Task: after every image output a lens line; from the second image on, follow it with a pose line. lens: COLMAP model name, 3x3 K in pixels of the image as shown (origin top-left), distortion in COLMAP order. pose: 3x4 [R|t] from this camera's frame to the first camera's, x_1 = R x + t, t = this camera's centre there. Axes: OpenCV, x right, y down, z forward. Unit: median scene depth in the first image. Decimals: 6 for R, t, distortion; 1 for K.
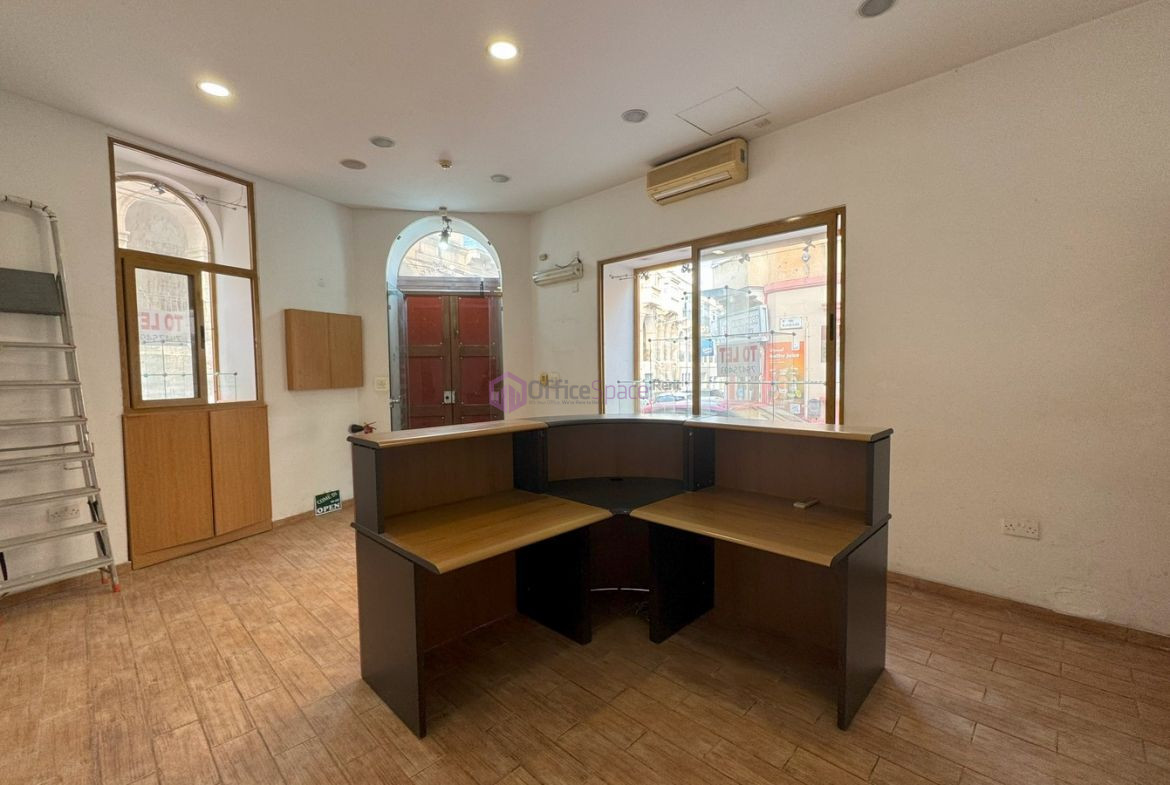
lens RADIAL K [[498.3, 0, 585.0], [0, 498.3, 392.5], [0, 0, 1]] dist [-0.000145, 0.000051]
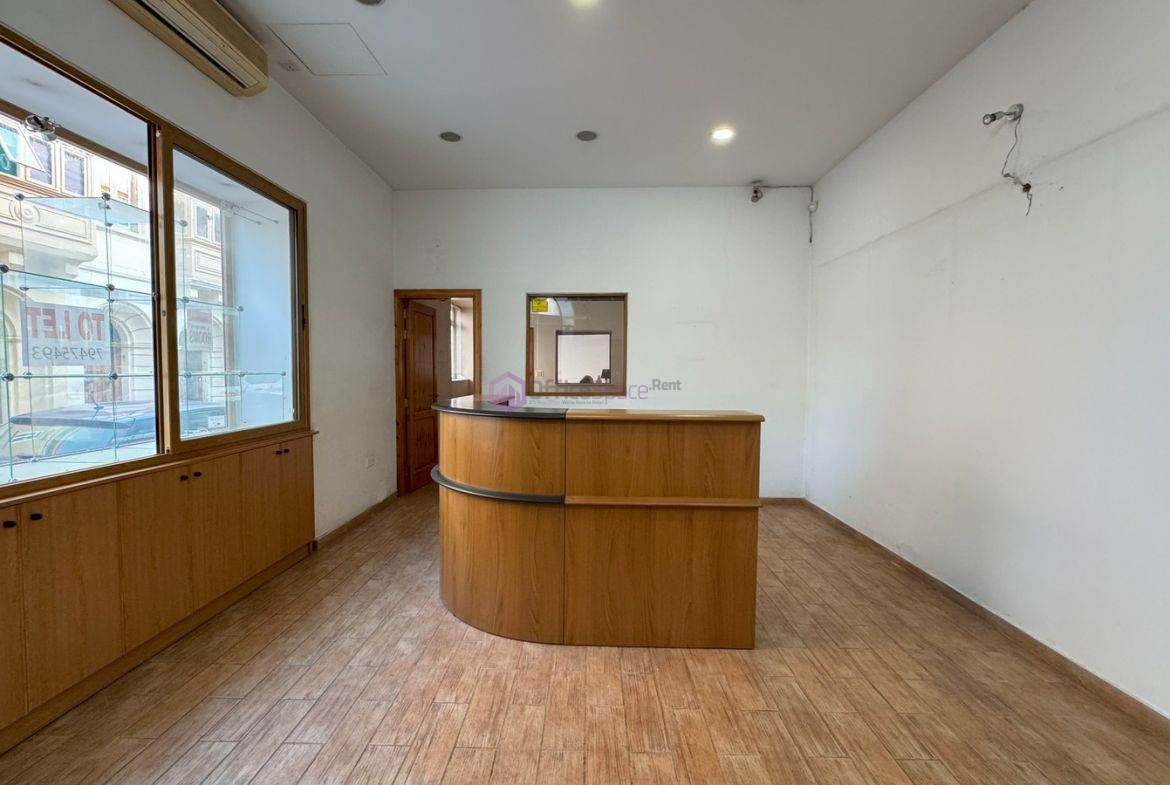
lens RADIAL K [[498.3, 0, 585.0], [0, 498.3, 392.5], [0, 0, 1]] dist [-0.000145, 0.000051]
pose [[-0.686156, -0.023524, 0.727074, -0.956359], [0.033810, 0.997366, 0.064177, -0.036413], [-0.726668, 0.068618, -0.683553, 1.944880]]
